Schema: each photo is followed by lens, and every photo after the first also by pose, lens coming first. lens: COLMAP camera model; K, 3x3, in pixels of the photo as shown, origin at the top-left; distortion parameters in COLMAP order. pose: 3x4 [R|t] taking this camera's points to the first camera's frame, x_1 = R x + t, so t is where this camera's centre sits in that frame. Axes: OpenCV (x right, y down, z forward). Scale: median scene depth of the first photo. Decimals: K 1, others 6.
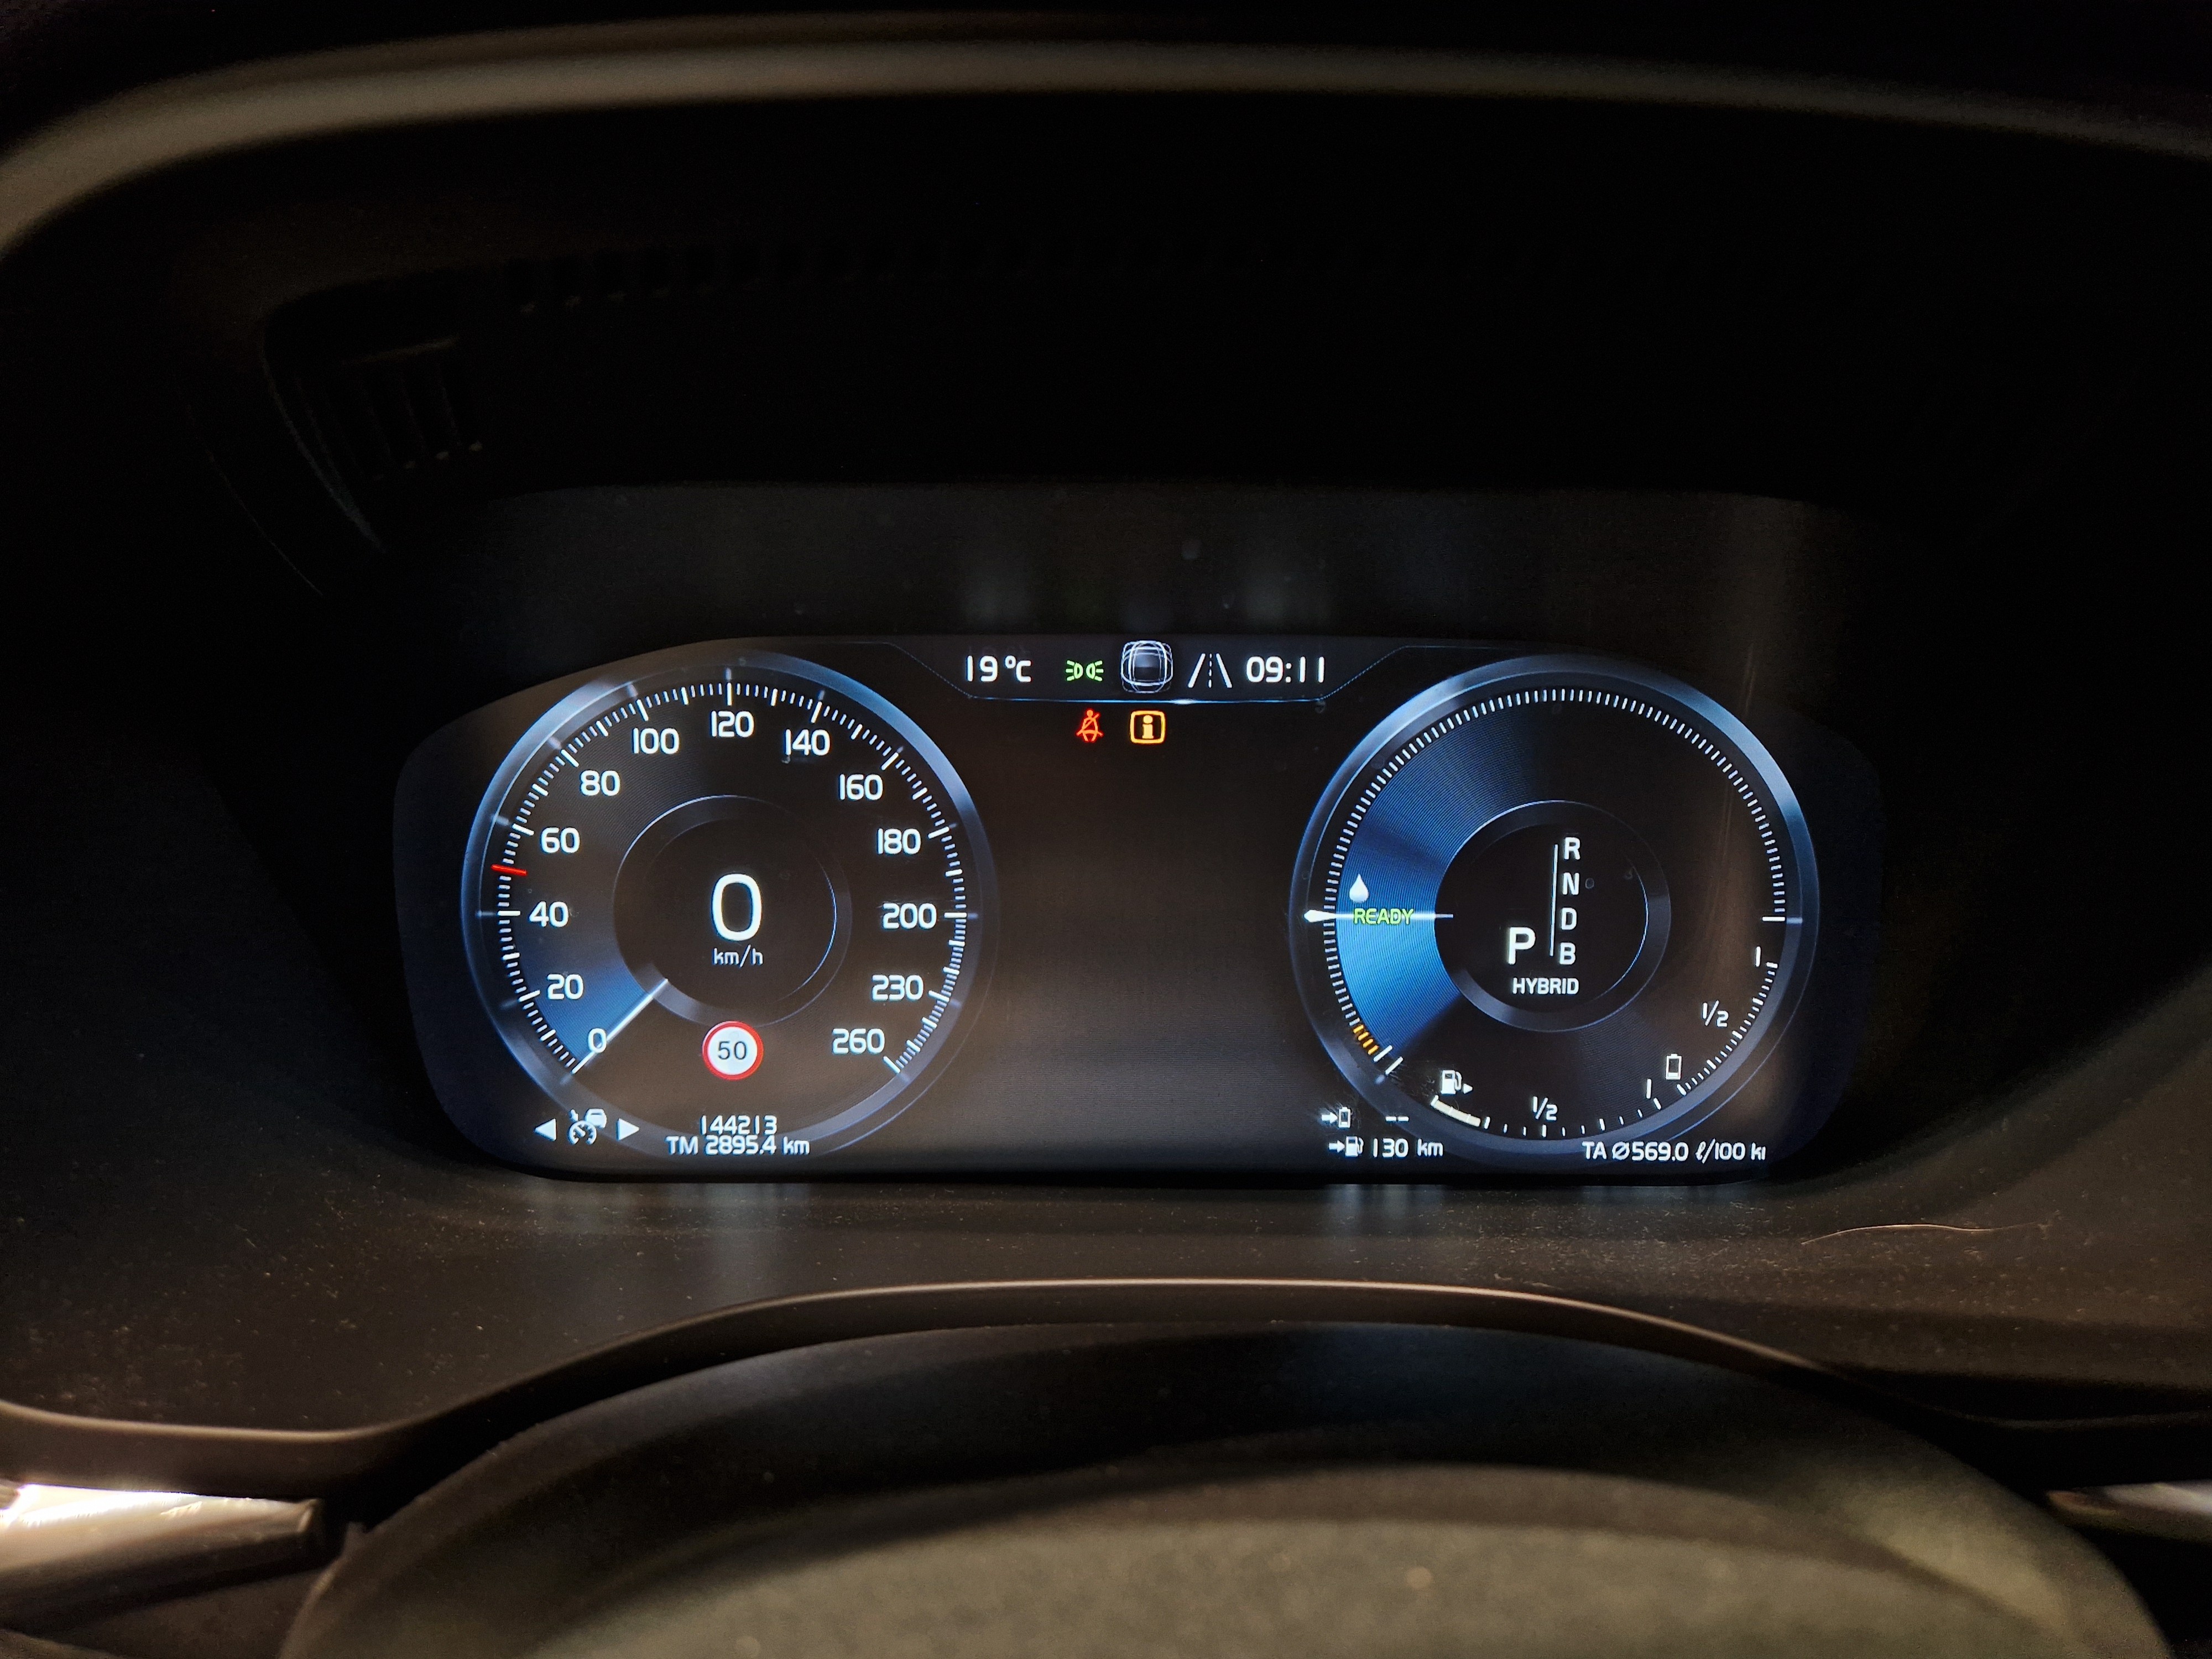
lens RADIAL K [[1466.4, 0, 1164.1], [0, 1466.4, 859.2], [0, 0, 1]] dist [0.057039, -0.041140]
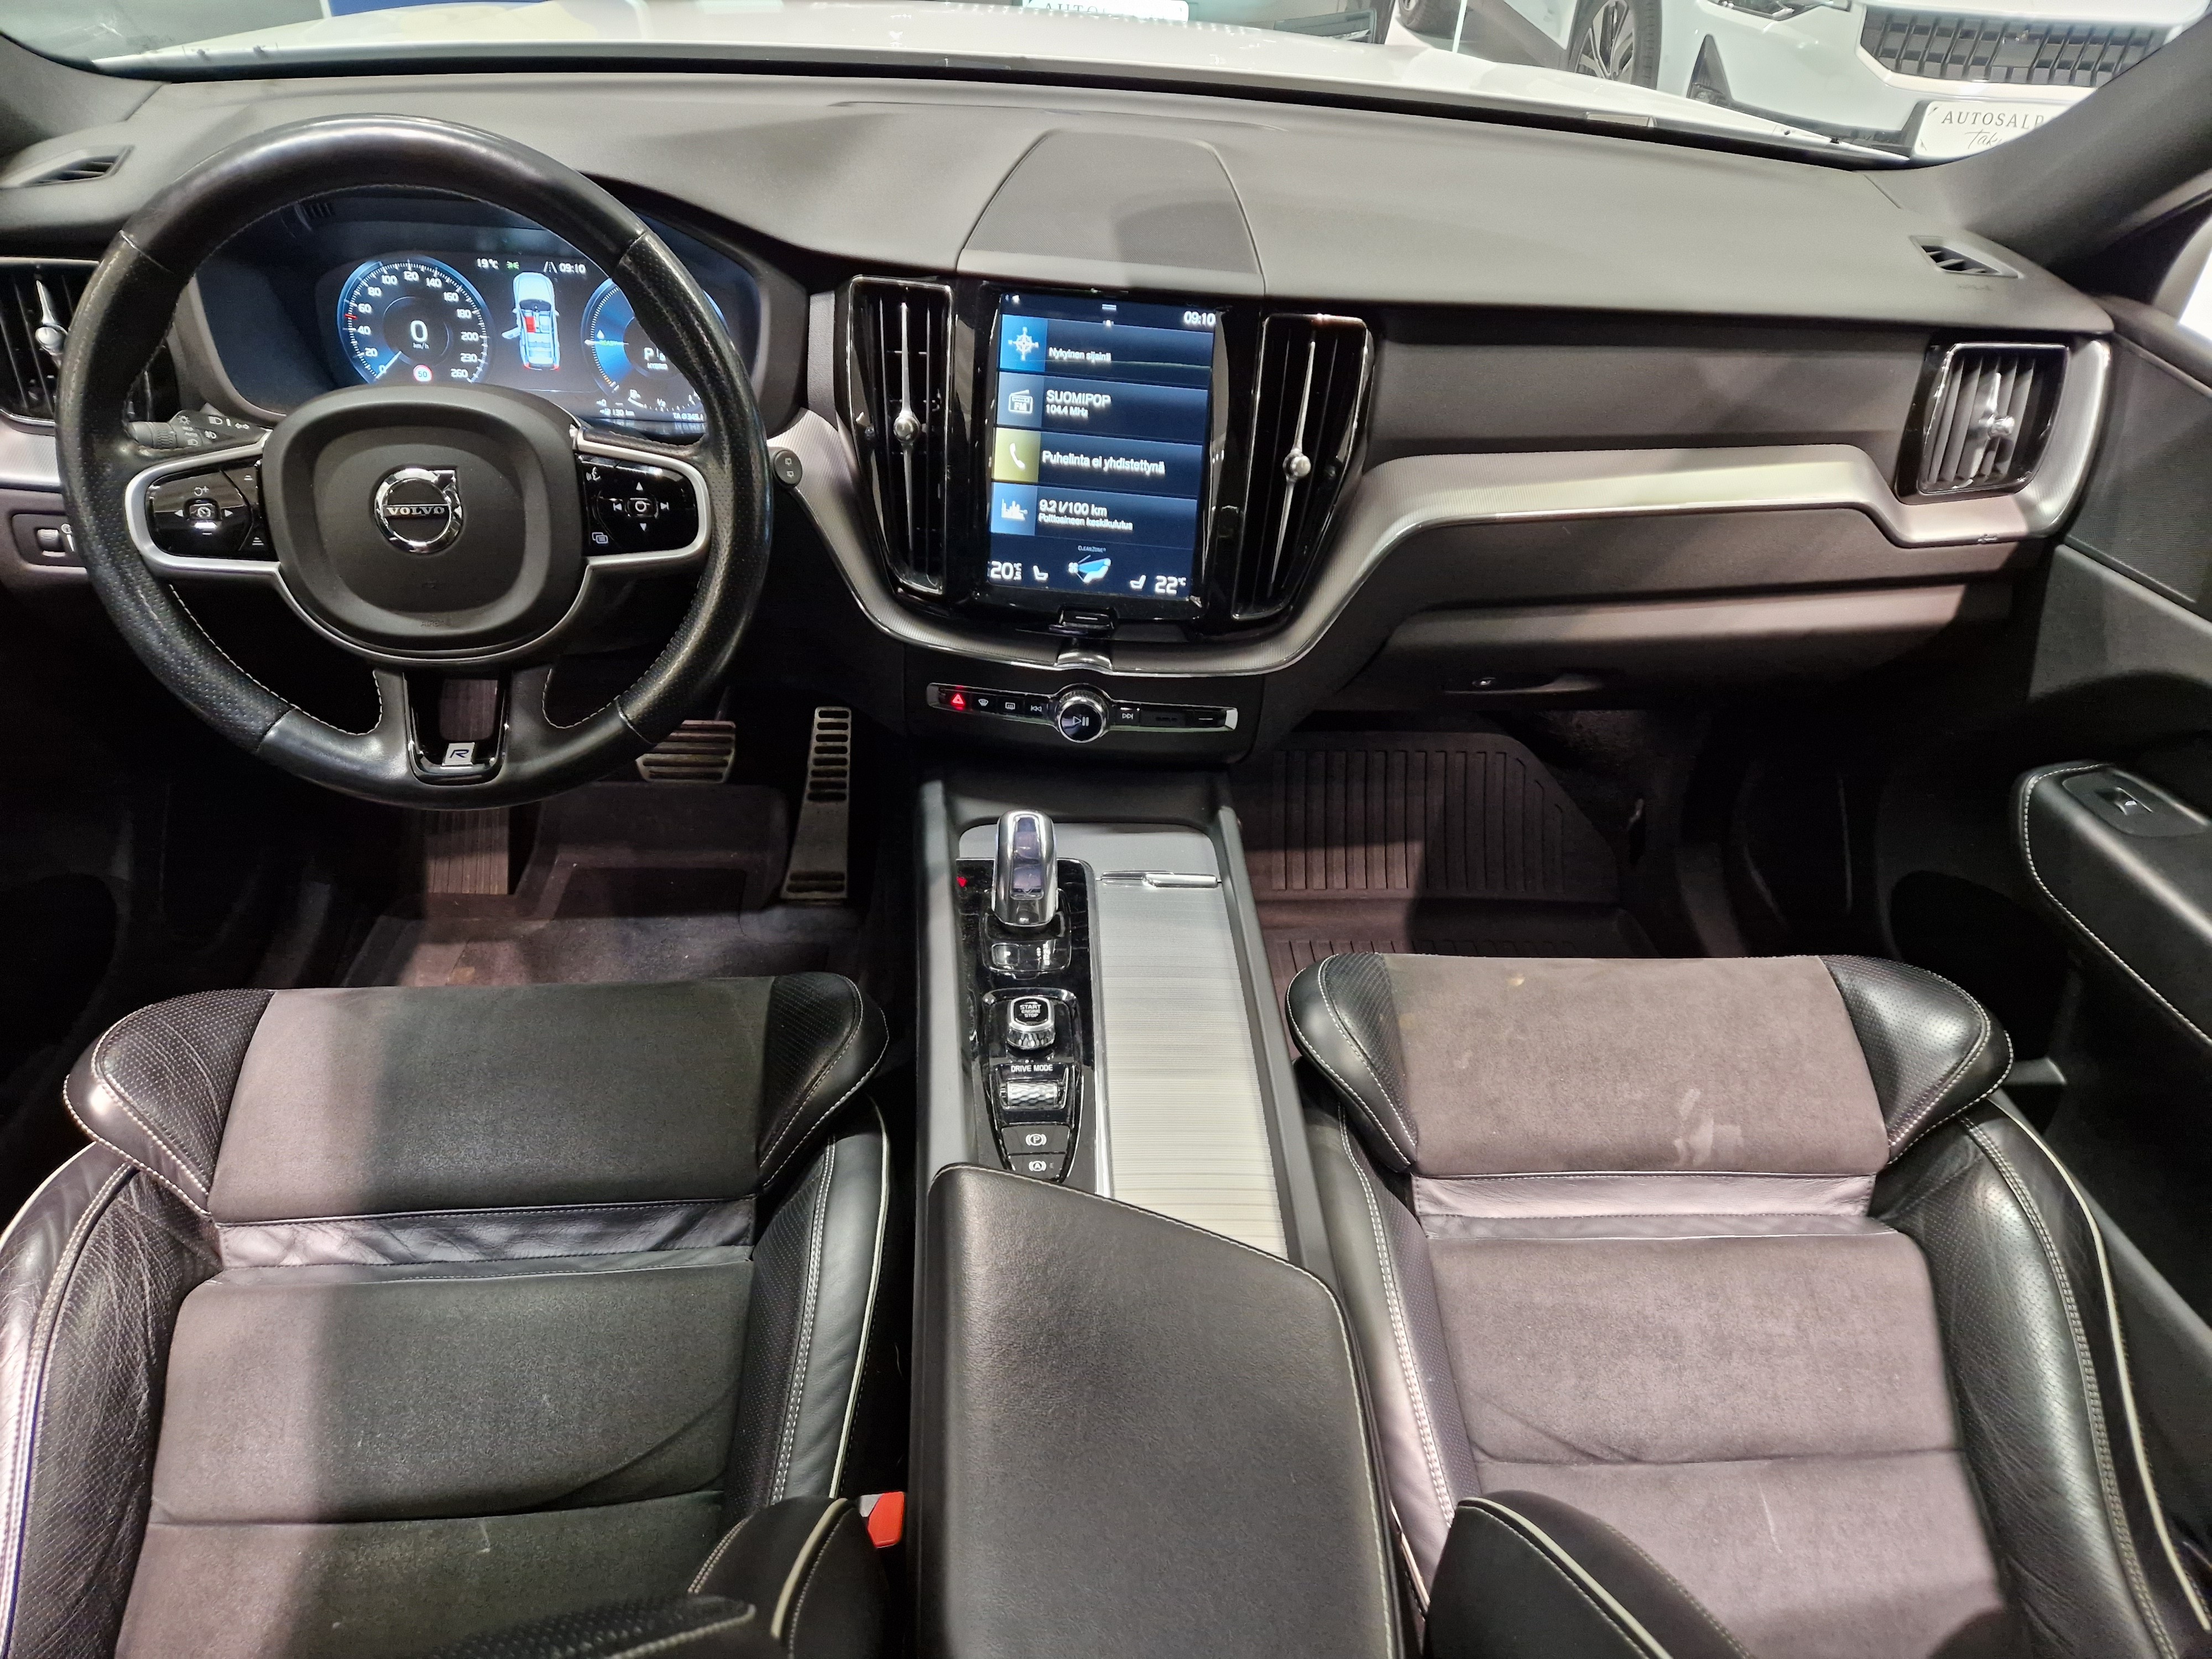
lens RADIAL K [[1466.4, 0, 1131.4], [0, 1466.4, 859.6], [0, 0, 1]] dist [0.057039, -0.041140]
pose [[0.994719, 0.005030, 0.102509, 1.072121], [-0.034781, 0.956217, 0.290584, 0.149397], [-0.096559, -0.292615, 0.951343, -2.994235]]
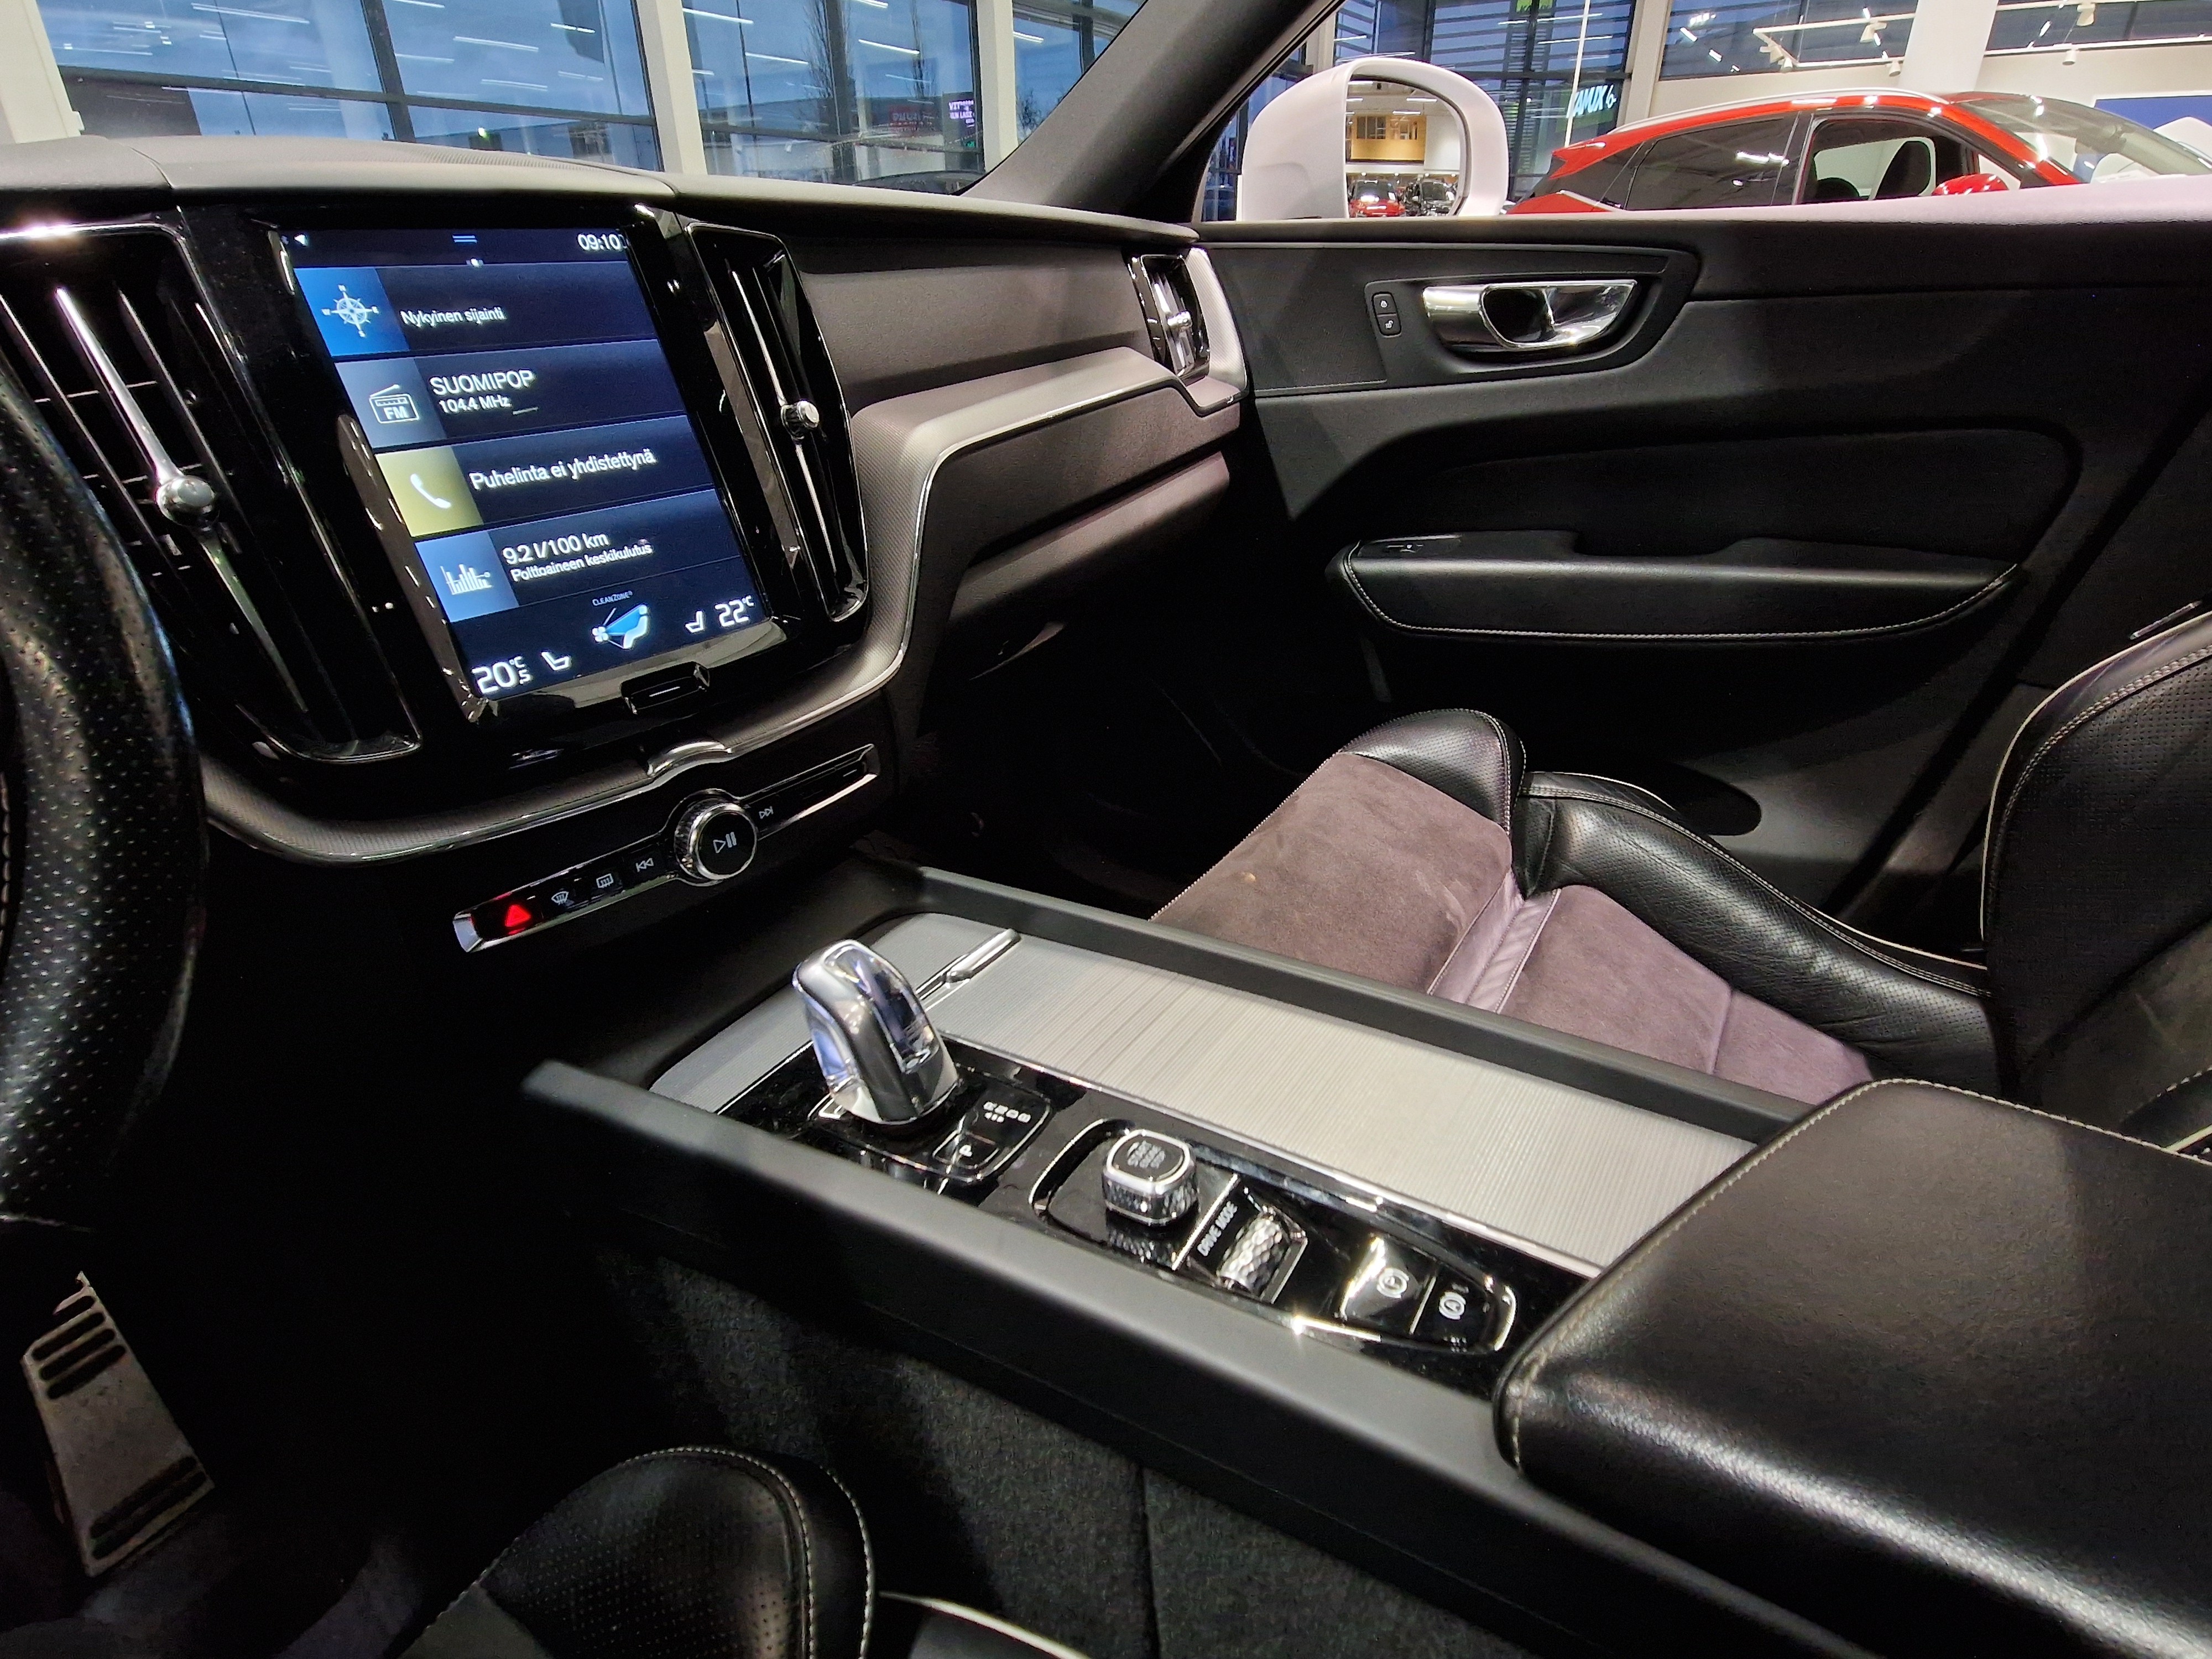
lens RADIAL K [[1135.3, 0, 1099.9], [0, 1135.3, 825.3], [0, 0, 1]] dist [-0.000971, -0.000047]
pose [[0.537355, -0.394251, 0.745530, 0.308095], [0.340098, 0.910238, 0.236220, 0.616044], [-0.771741, 0.126619, 0.623205, -1.092042]]
